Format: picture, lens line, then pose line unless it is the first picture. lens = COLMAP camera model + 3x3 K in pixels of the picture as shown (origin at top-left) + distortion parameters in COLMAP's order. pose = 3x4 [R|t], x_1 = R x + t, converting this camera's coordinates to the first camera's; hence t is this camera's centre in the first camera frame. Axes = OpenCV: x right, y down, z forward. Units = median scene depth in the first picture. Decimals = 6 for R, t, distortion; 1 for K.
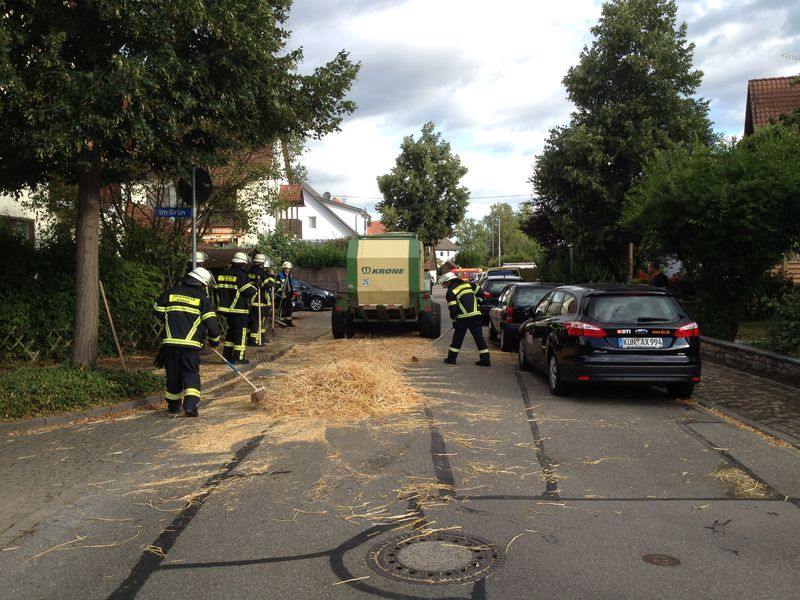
lens RADIAL K [[786.6, 0, 376.2], [0, 786.6, 300.1], [0, 0, 1]] dist [0.183956, -0.400106]
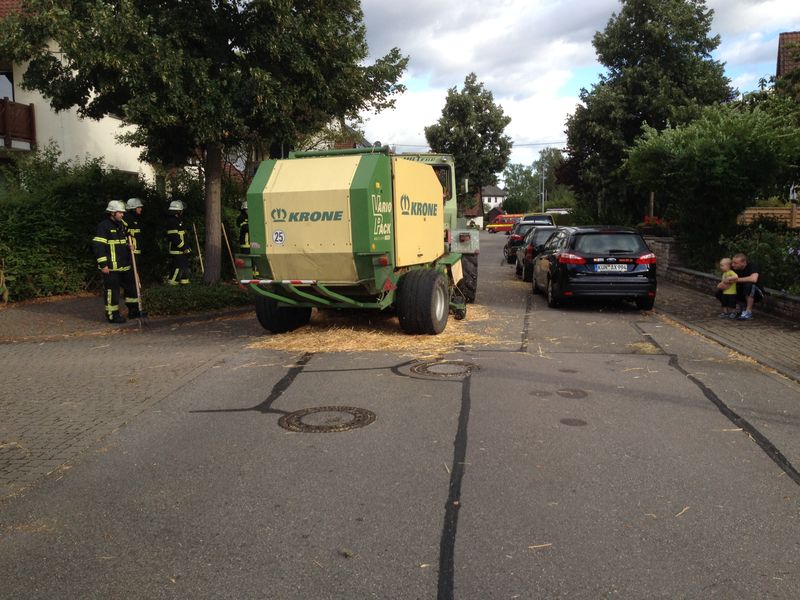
lens RADIAL K [[786.6, 0, 376.2], [0, 786.6, 300.1], [0, 0, 1]] dist [0.183956, -0.400106]
pose [[0.998196, 0.007860, -0.059525, 0.003043], [-0.003811, 0.997689, 0.067841, 0.006264], [0.059920, -0.067492, 0.995919, -0.149179]]
